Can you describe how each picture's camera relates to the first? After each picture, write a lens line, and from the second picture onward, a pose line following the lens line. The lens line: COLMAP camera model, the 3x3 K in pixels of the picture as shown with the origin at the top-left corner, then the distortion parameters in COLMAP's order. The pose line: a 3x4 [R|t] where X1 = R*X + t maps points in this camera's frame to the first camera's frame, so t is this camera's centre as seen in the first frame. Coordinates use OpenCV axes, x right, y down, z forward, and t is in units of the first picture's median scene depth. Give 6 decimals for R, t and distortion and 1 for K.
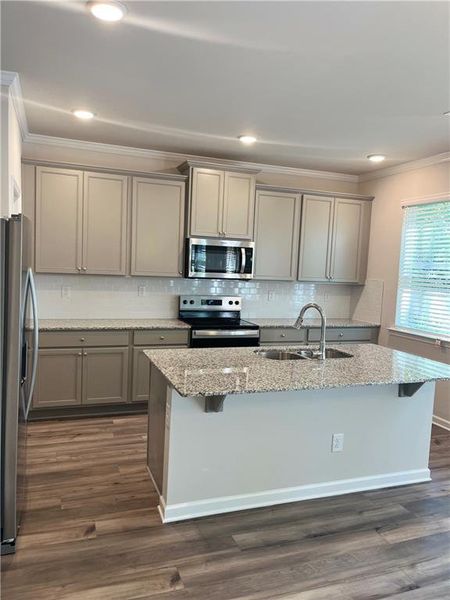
lens RADIAL K [[454.4, 0, 228.3], [0, 454.4, 301.8], [0, 0, 1]] dist [0.074824, -0.115077]
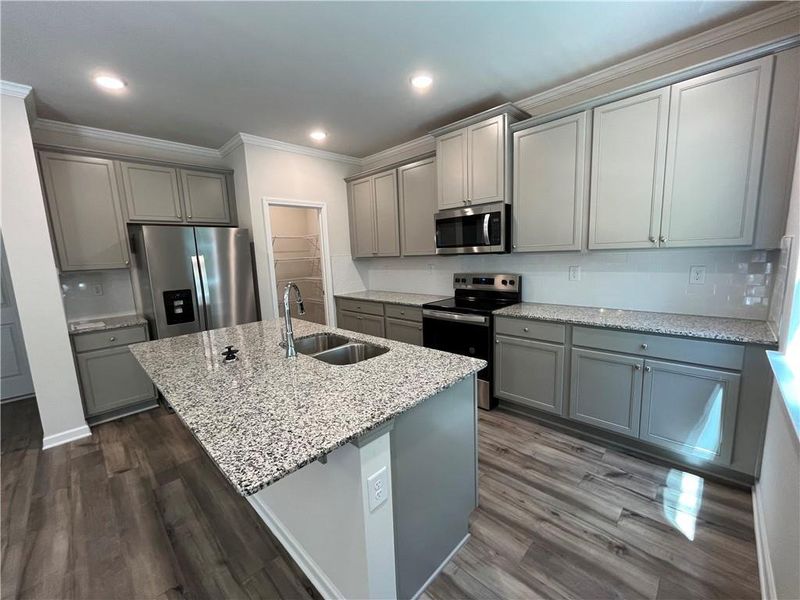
lens RADIAL K [[327.5, 0, 400.0], [0, 327.5, 300.0], [0, 0, 1]] dist [-0.000751, -0.000251]
pose [[0.417845, 0.066965, -0.906047, 0.678243], [-0.017551, 0.997689, 0.065644, -0.001887], [0.908349, -0.011527, 0.418054, 0.827851]]
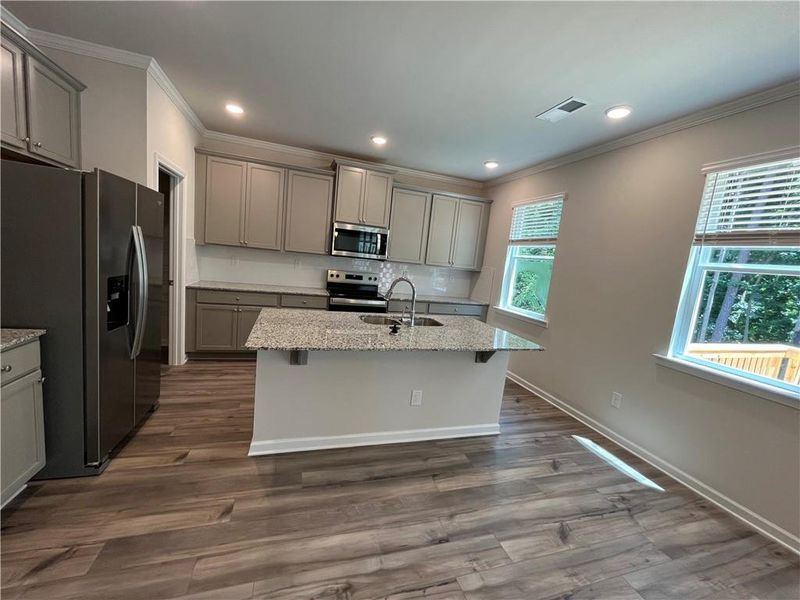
lens RADIAL K [[324.1, 0, 400.0], [0, 324.1, 300.0], [0, 0, 1]] dist [-0.002222, 0.000193]
pose [[0.997235, 0.063295, -0.038949, 0.180909], [-0.061511, 0.997073, 0.045403, 0.021771], [0.041708, -0.042882, 0.998209, 0.160962]]
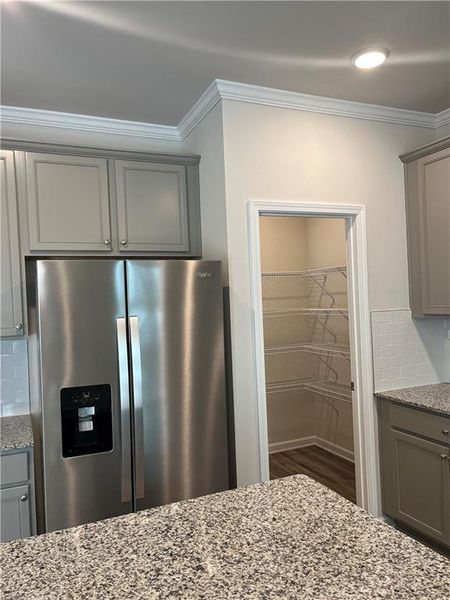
lens RADIAL K [[454.4, 0, 228.3], [0, 454.4, 301.8], [0, 0, 1]] dist [0.074824, -0.115077]
pose [[0.053583, -0.038423, -0.997824, 0.280435], [-0.041500, 0.998310, -0.040670, -0.051985], [0.997701, 0.043588, 0.051898, 0.806468]]
